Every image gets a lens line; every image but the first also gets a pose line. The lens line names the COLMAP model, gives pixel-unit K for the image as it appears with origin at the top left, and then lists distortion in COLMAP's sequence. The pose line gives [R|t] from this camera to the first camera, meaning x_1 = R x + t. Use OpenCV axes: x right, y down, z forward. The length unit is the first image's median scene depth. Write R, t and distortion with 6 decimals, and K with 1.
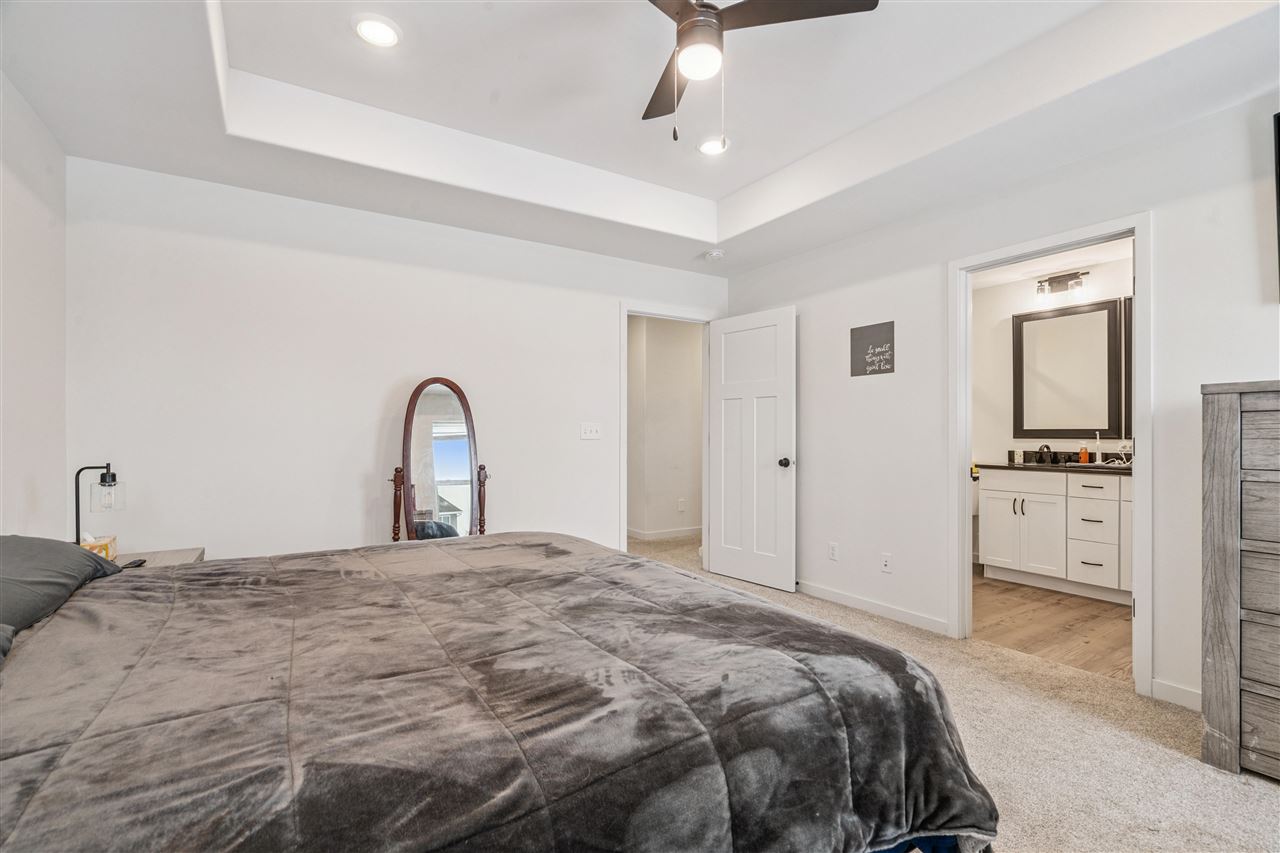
lens RADIAL K [[577.0, 0, 642.6], [0, 577.0, 431.2], [0, 0, 1]] dist [-0.001539, -0.000262]
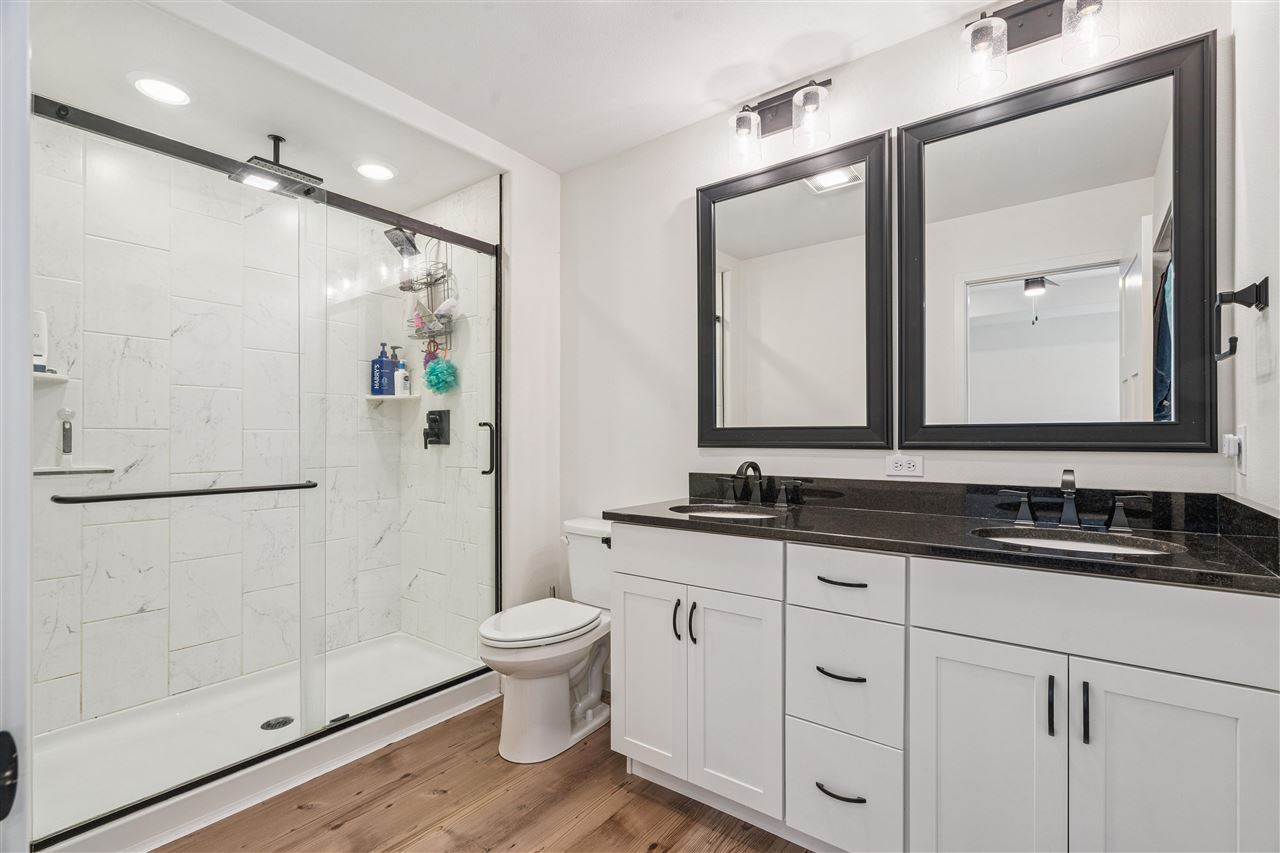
lens RADIAL K [[577.0, 0, 642.6], [0, 577.0, 431.2], [0, 0, 1]] dist [-0.001539, -0.000262]
pose [[0.937632, 0.005783, 0.347581, 0.460155], [-0.002310, 0.999943, -0.010405, 0.004700], [-0.347622, 0.008953, 0.937592, 0.603547]]
